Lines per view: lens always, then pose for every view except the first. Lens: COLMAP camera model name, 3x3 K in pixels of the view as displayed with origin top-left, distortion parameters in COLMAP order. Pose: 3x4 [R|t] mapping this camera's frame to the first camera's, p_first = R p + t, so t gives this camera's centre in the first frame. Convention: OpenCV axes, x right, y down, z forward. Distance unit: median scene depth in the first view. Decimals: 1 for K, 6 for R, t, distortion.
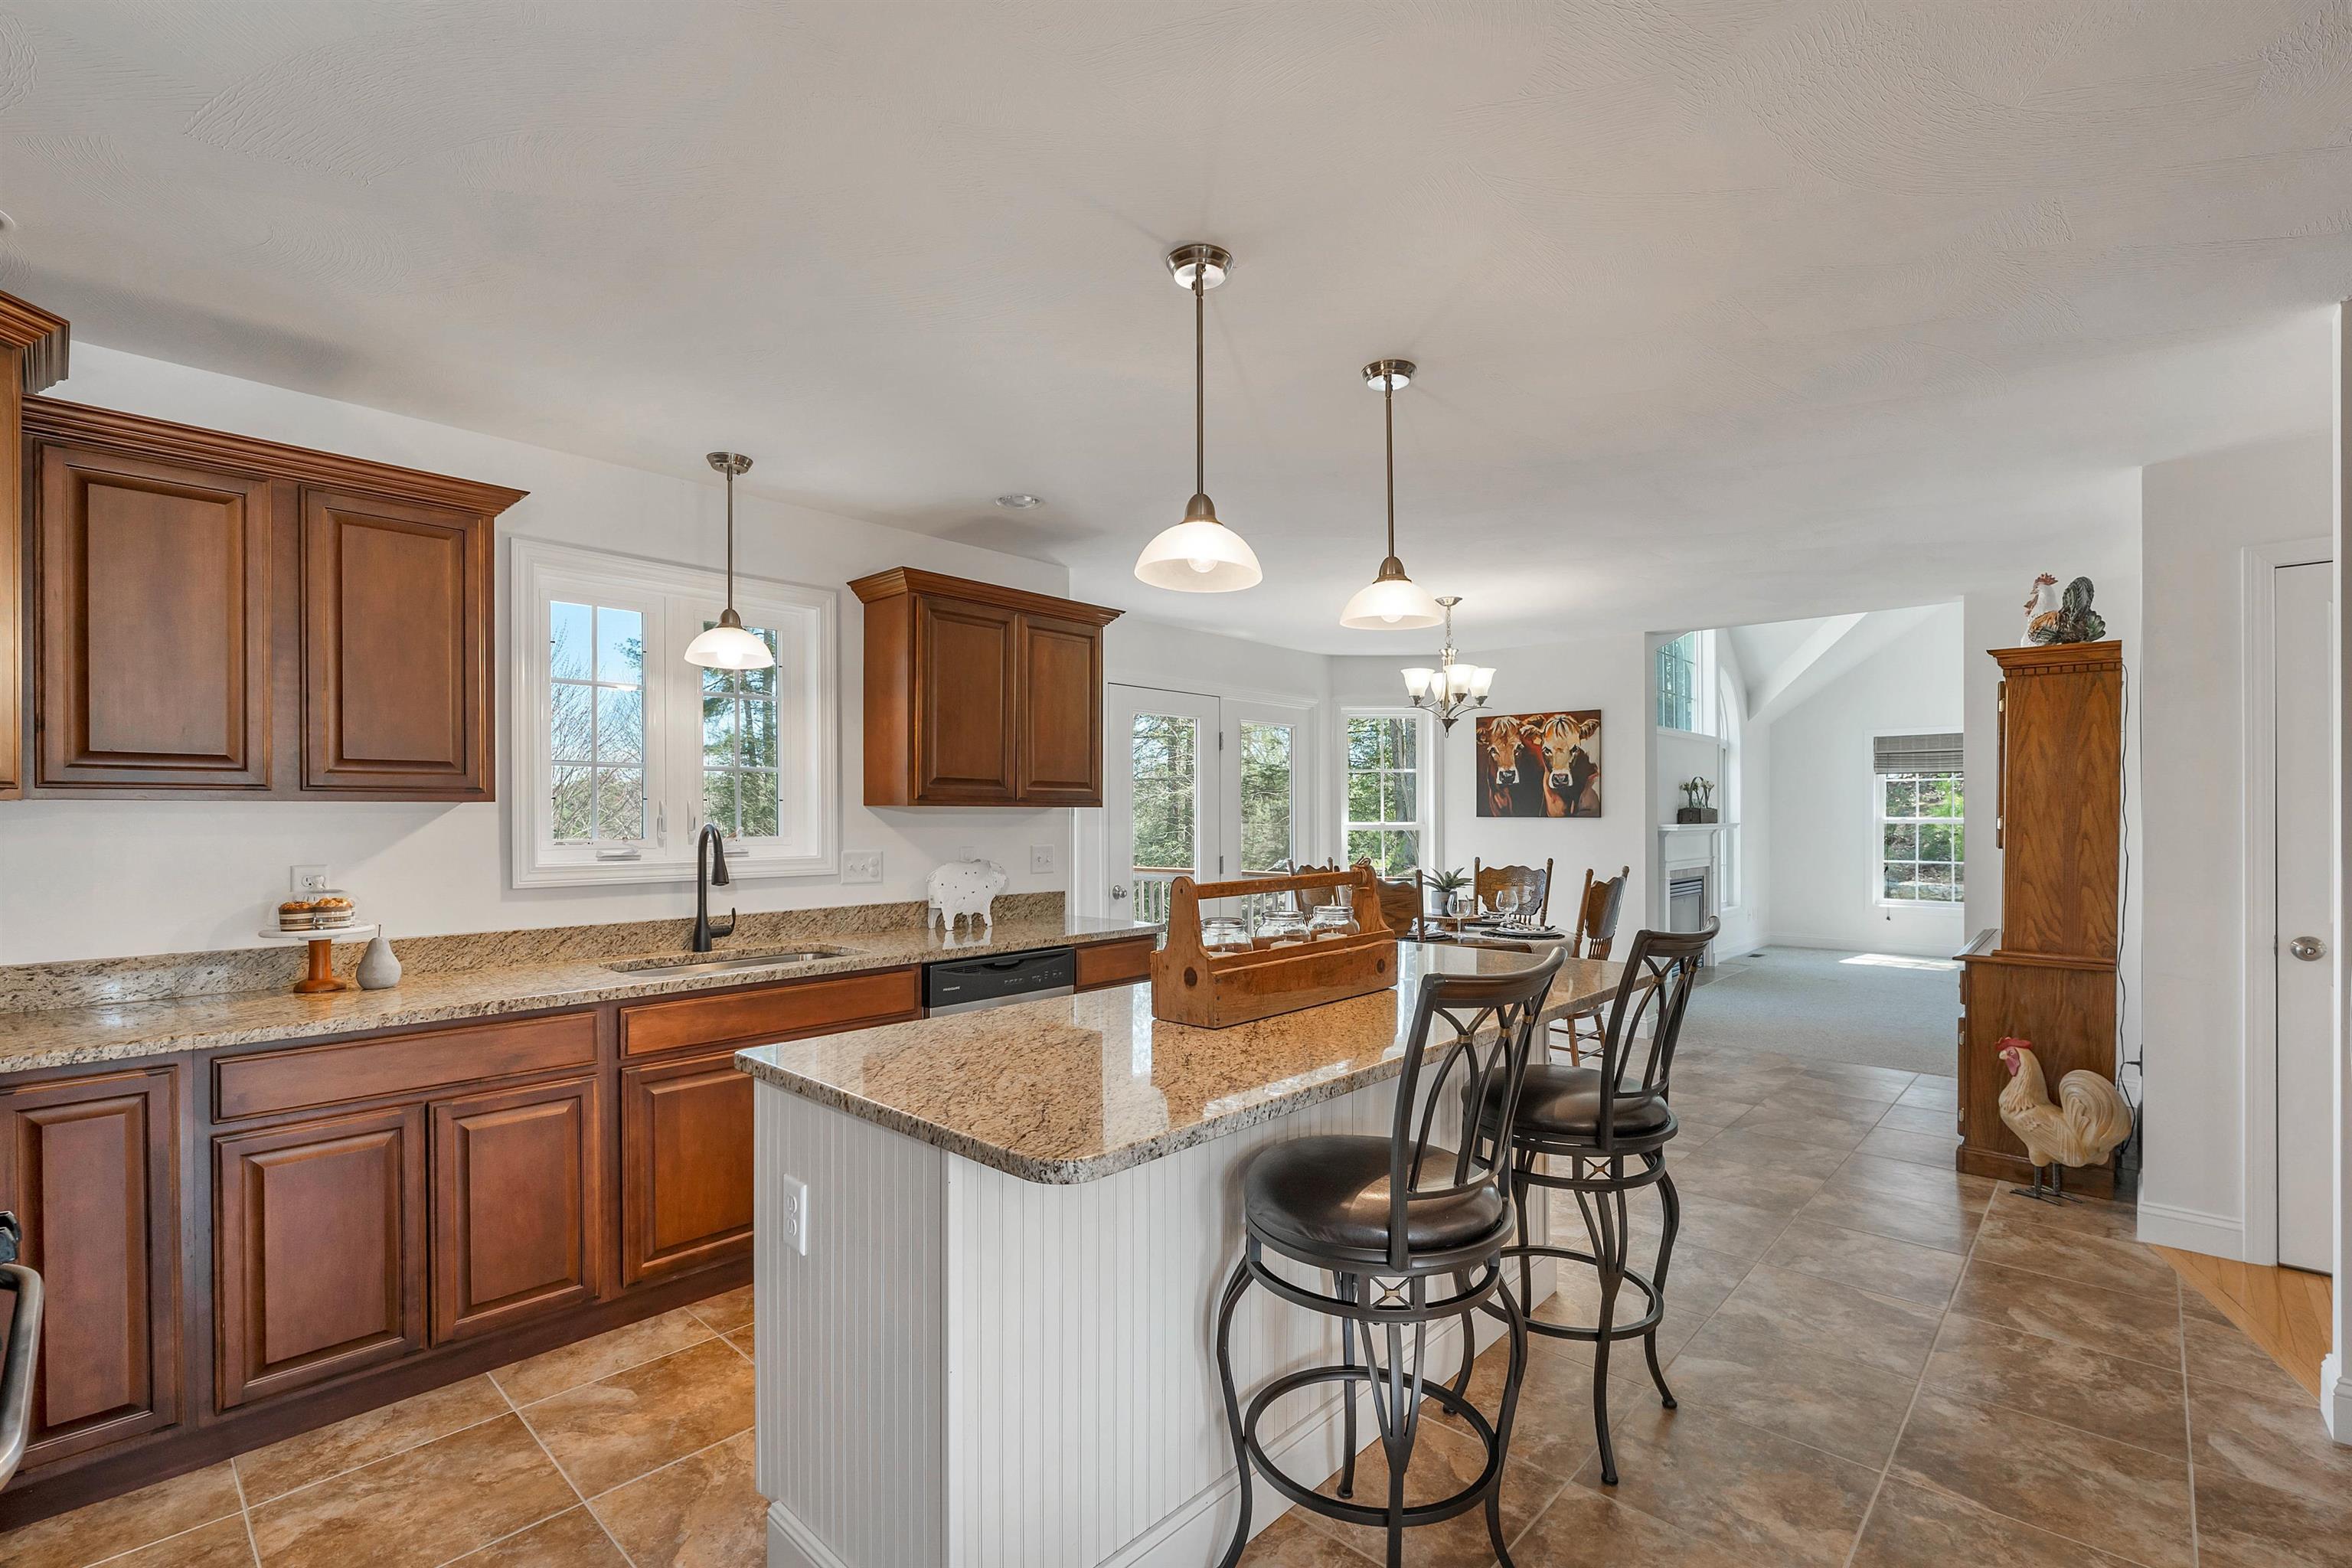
lens RADIAL K [[1025.2, 0, 1214.3], [0, 1025.2, 835.4], [0, 0, 1]] dist [0.000135, -0.000004]
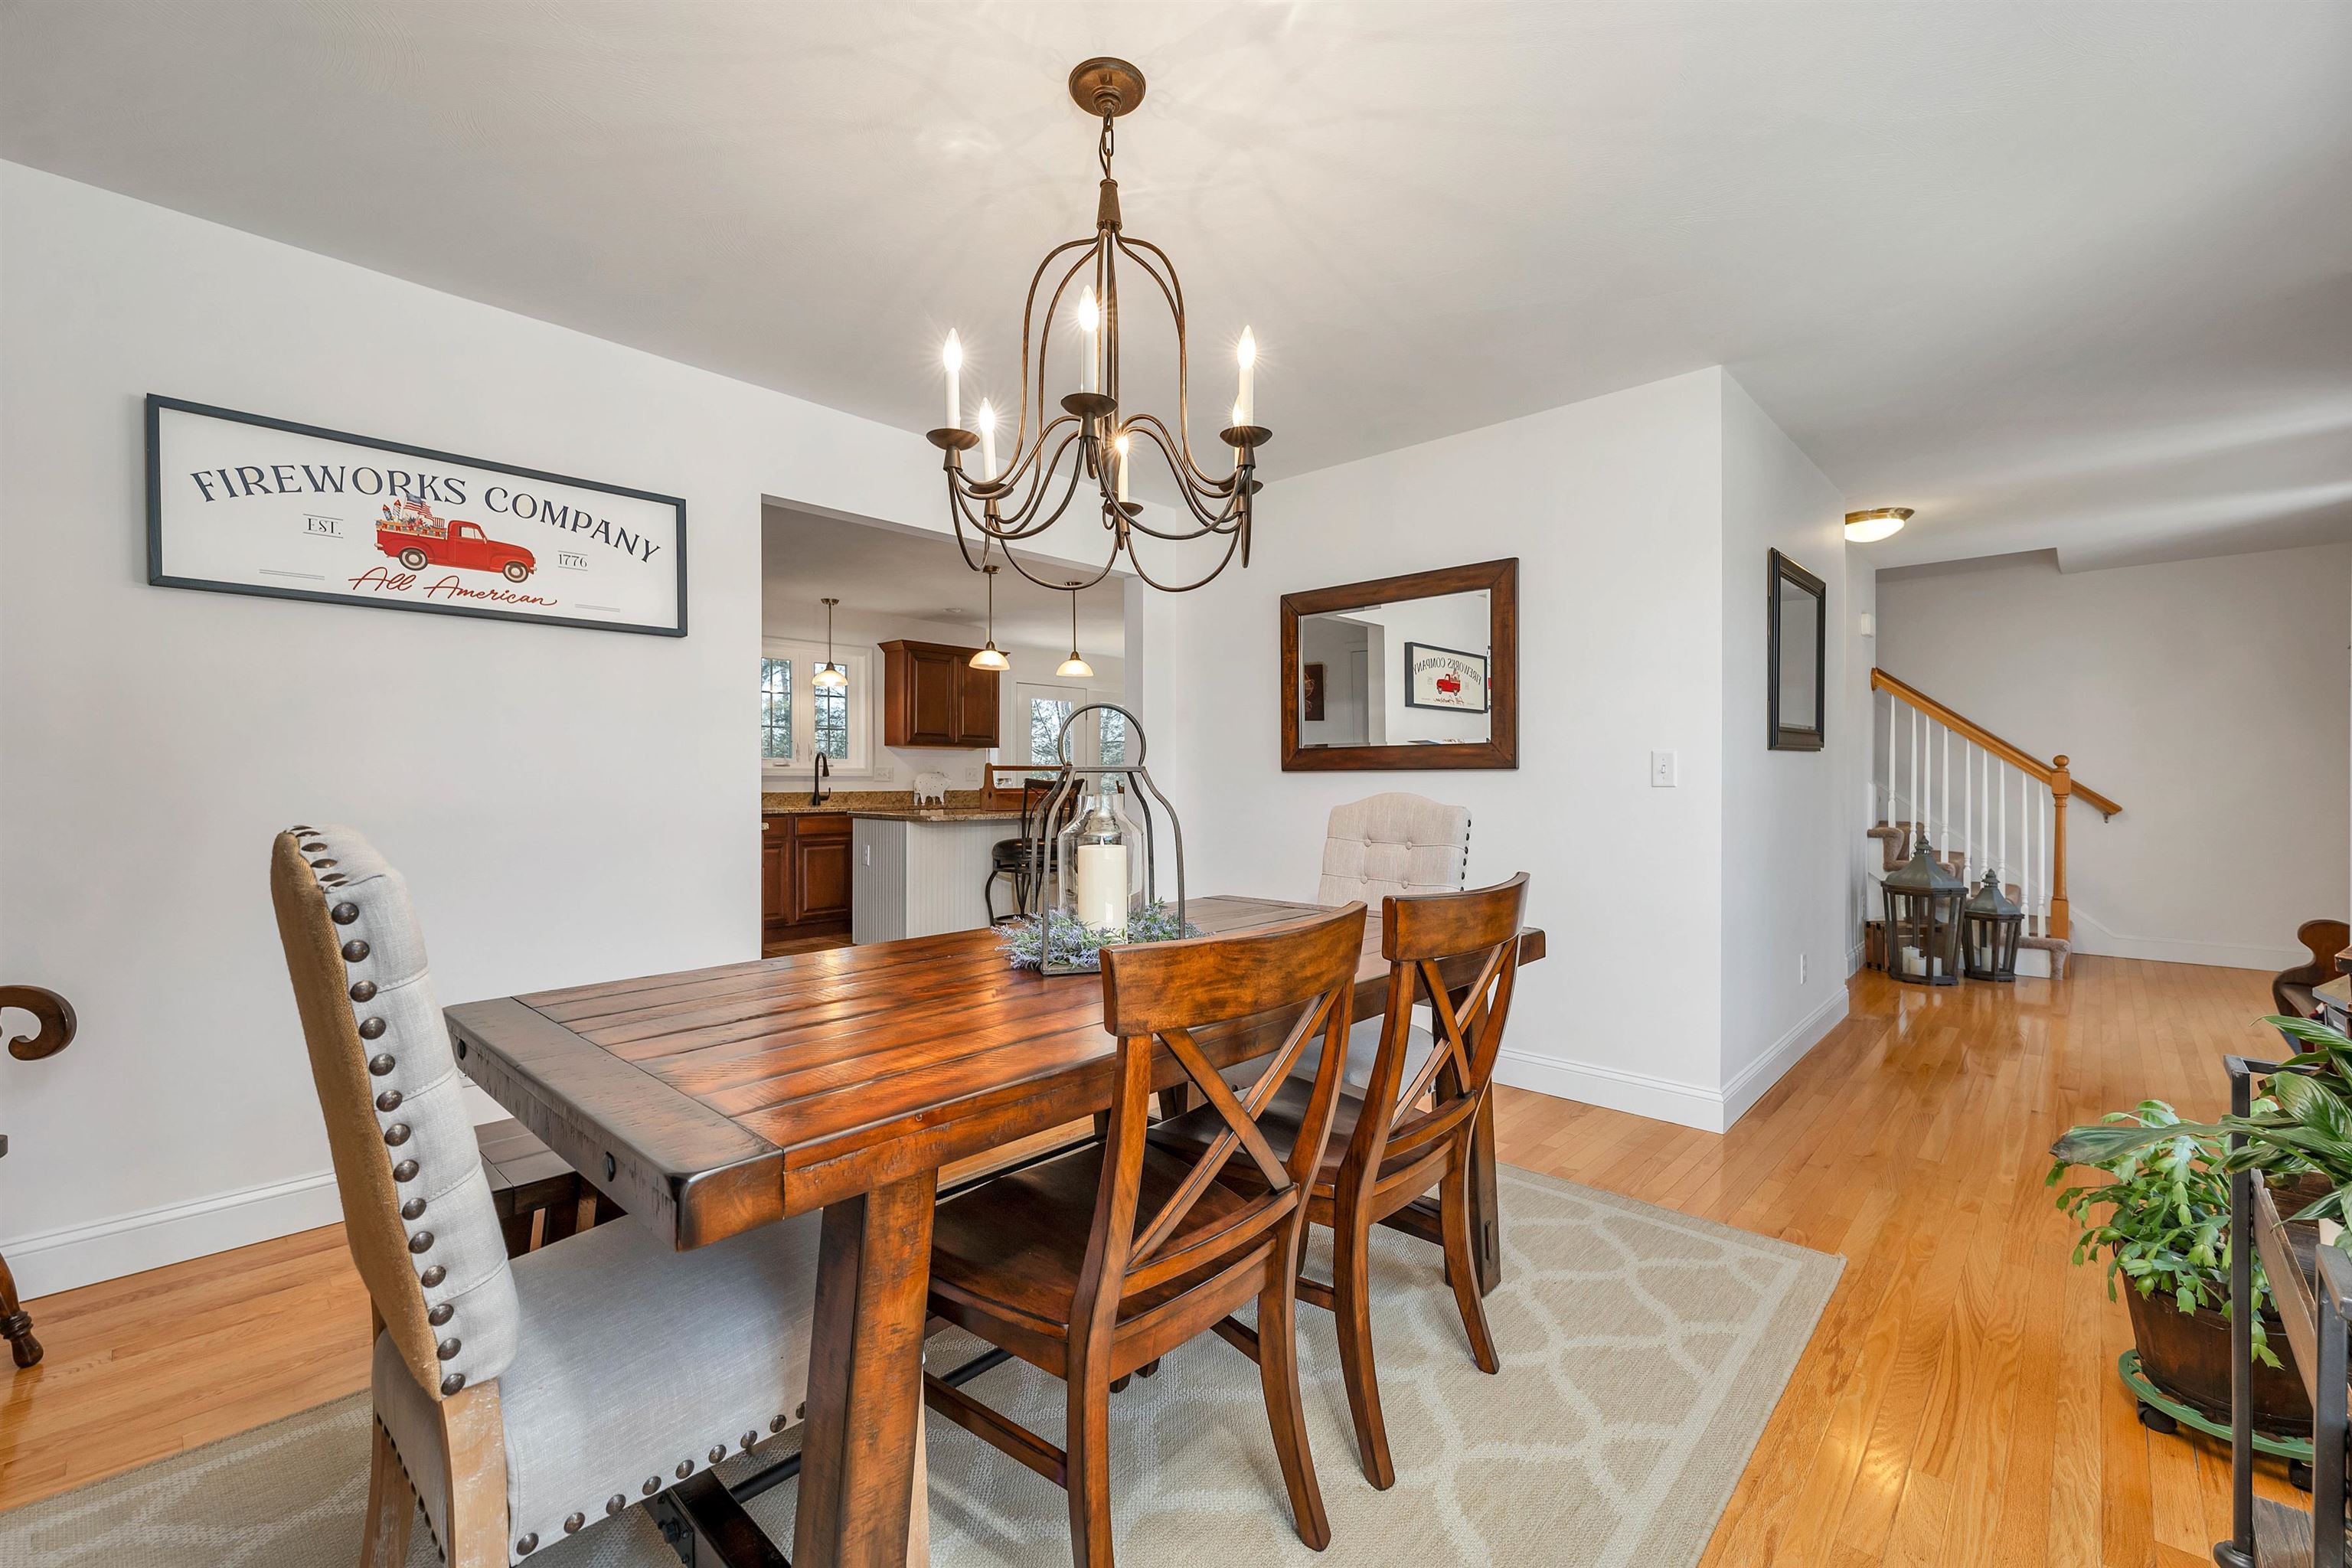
lens RADIAL K [[960.0, 0, 1178.8], [0, 960.0, 795.1], [0, 0, 1]] dist [-0.000729, -0.000042]
pose [[0.999568, 0.003395, -0.029186, 0.389318], [-0.003386, 0.999994, 0.000358, 0.082644], [0.029188, -0.000259, 0.999574, -1.157304]]
